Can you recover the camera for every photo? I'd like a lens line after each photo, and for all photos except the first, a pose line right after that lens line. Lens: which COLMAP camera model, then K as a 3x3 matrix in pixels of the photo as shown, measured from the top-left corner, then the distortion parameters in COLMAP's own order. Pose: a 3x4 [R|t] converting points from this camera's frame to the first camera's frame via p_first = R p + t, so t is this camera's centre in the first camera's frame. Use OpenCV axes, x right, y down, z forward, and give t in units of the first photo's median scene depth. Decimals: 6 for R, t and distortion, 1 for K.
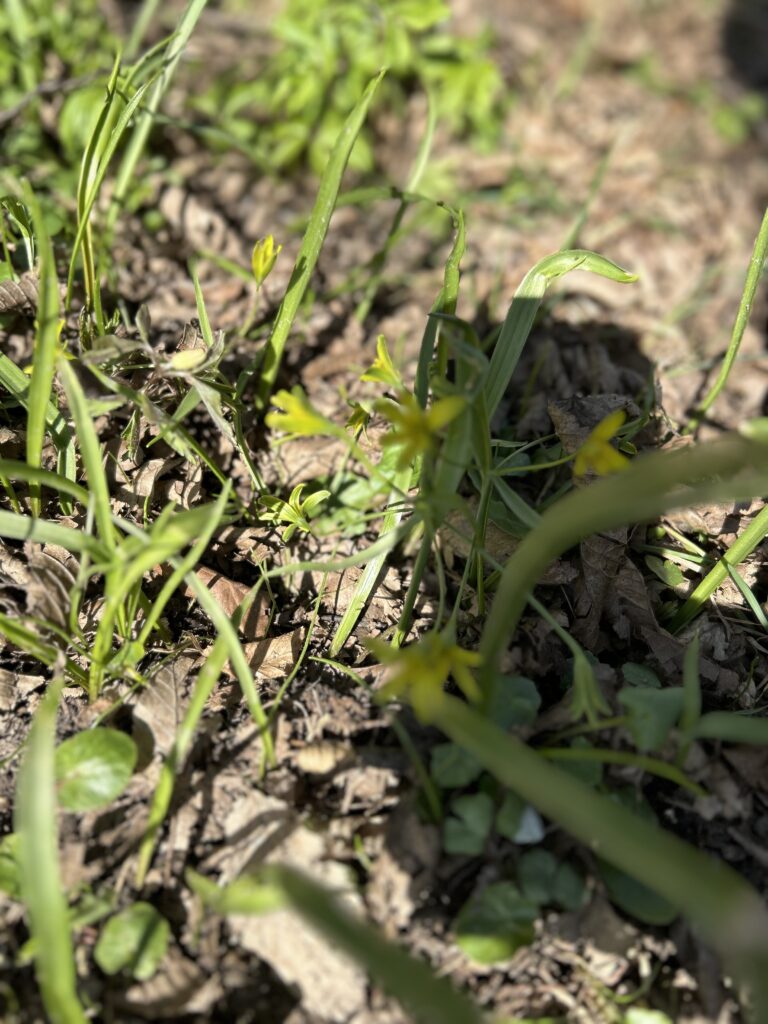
lens RADIAL K [[784.6, 0, 387.9], [0, 784.6, 520.4], [0, 0, 1]] dist [0.040638, -0.038321]
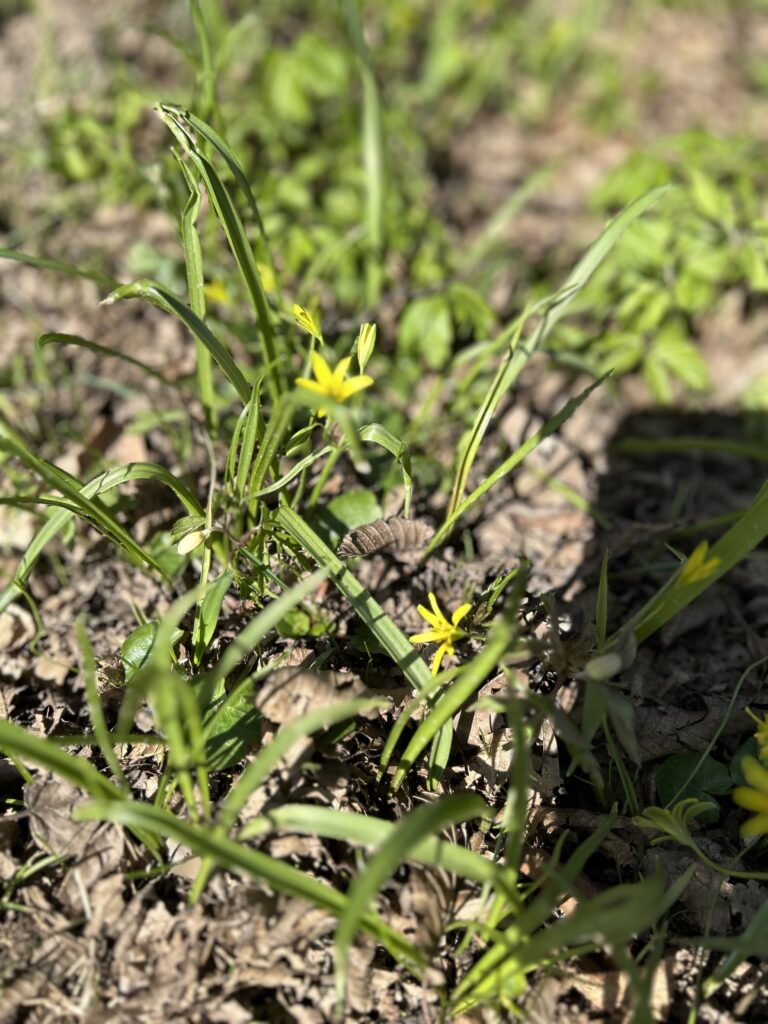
lens RADIAL K [[784.6, 0, 387.9], [0, 784.6, 520.4], [0, 0, 1]] dist [0.040638, -0.038321]
pose [[0.985382, 0.106344, -0.133092, -0.351305], [-0.114405, 0.991941, -0.054442, -0.260578], [0.126230, 0.068872, 0.989607, 0.033708]]
